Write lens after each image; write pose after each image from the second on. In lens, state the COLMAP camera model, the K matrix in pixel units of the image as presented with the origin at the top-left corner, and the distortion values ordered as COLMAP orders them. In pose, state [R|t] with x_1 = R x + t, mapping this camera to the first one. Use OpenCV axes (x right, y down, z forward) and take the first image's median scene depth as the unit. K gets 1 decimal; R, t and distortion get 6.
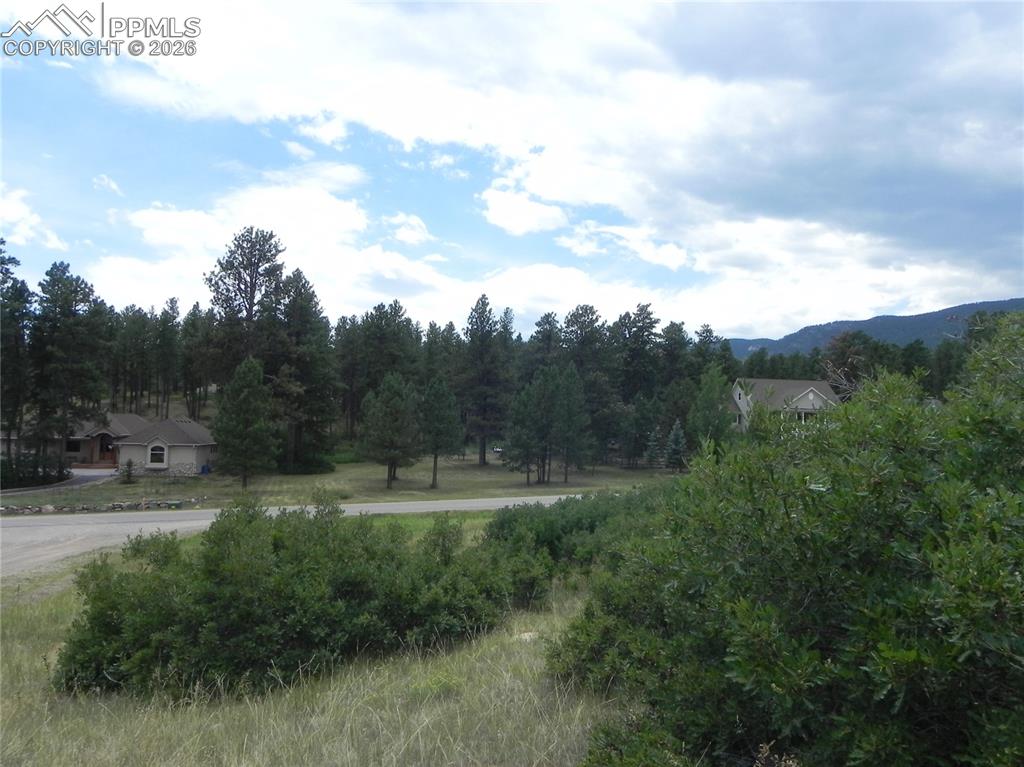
lens RADIAL K [[766.8, 0, 514.4], [0, 766.8, 385.4], [0, 0, 1]] dist [-0.007242, -0.004983]
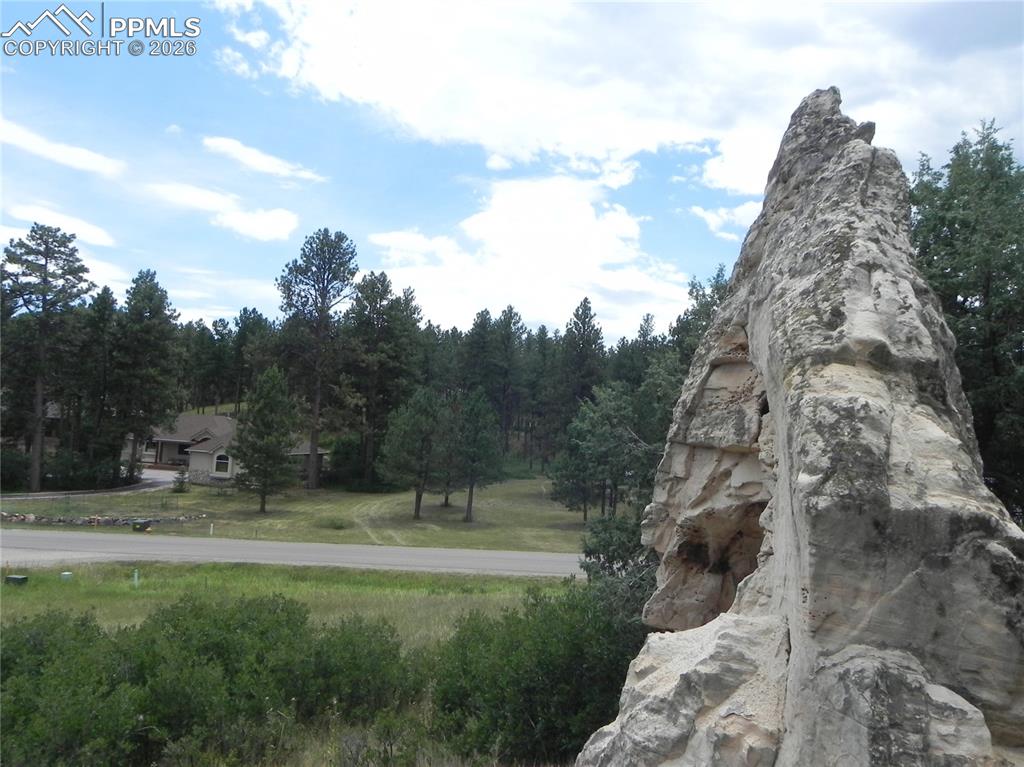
lens RADIAL K [[766.8, 0, 509.0], [0, 766.8, 377.8], [0, 0, 1]] dist [-0.007242, -0.004983]
pose [[0.949785, 0.019414, -0.312302, 0.186381], [-0.026964, 0.999439, -0.019874, -0.009719], [0.311741, 0.027297, 0.949775, 0.180891]]
